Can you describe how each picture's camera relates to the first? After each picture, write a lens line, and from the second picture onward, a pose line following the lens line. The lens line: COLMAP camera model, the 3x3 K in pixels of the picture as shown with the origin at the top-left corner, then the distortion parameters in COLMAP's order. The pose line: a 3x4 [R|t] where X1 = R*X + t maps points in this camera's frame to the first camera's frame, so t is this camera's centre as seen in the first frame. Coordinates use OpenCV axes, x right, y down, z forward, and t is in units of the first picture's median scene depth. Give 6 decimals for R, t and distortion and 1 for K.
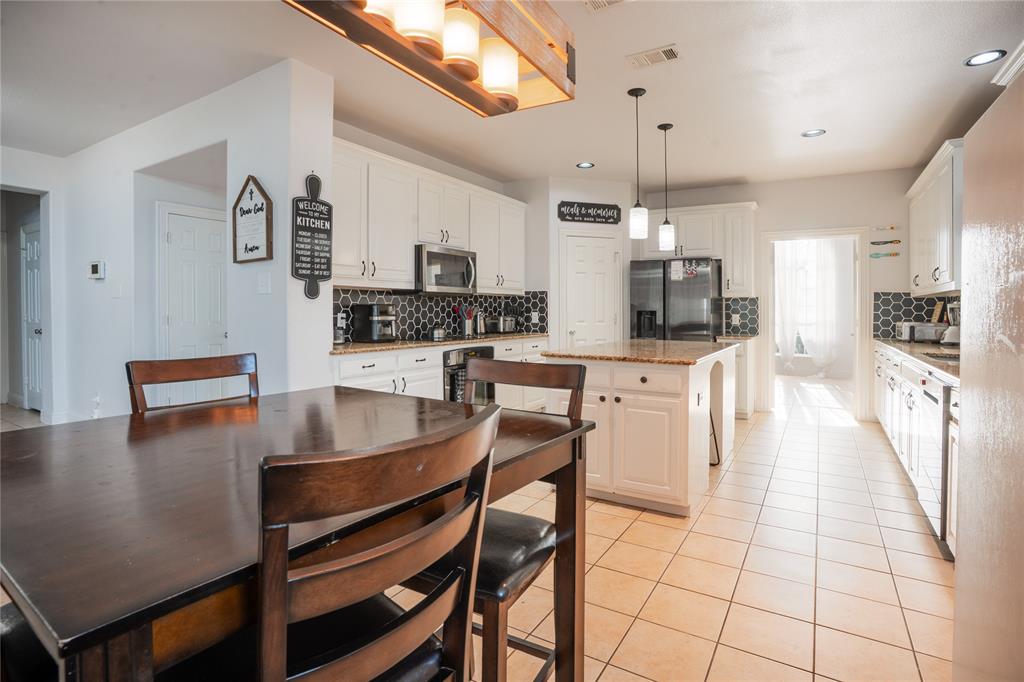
lens RADIAL K [[519.6, 0, 509.1], [0, 519.6, 313.5], [0, 0, 1]] dist [-0.002536, -0.000162]
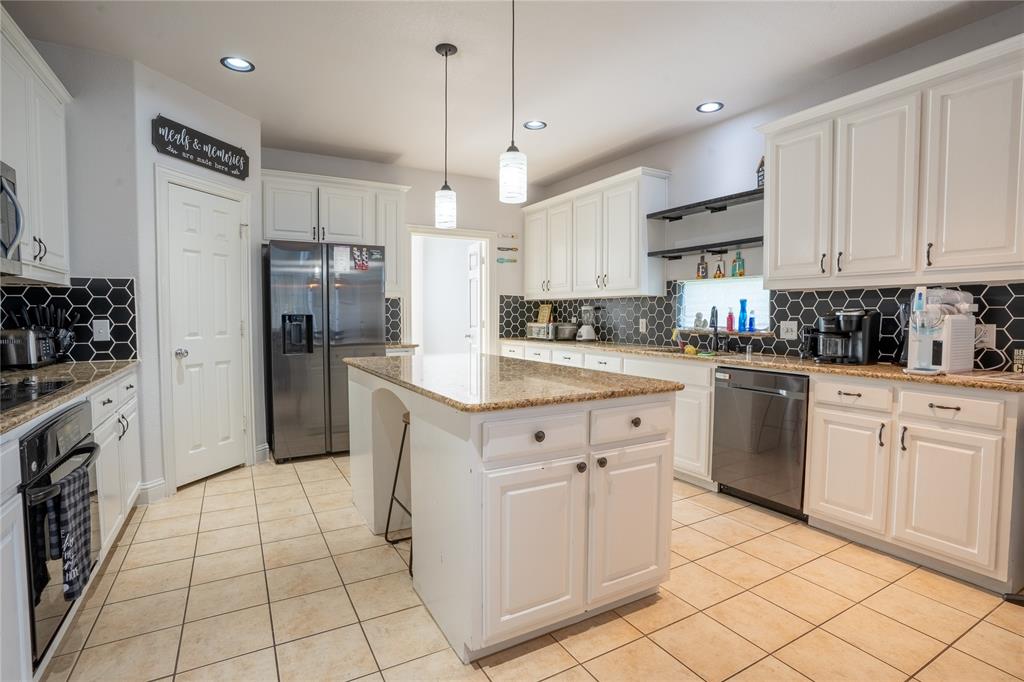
lens RADIAL K [[512.1, 0, 508.1], [0, 512.1, 336.5], [0, 0, 1]] dist [-0.021023, 0.000254]
pose [[0.503095, -0.046527, 0.862978, -0.184051], [0.010786, 0.998810, 0.047562, -0.005561], [-0.864164, -0.014620, 0.502998, 0.411201]]
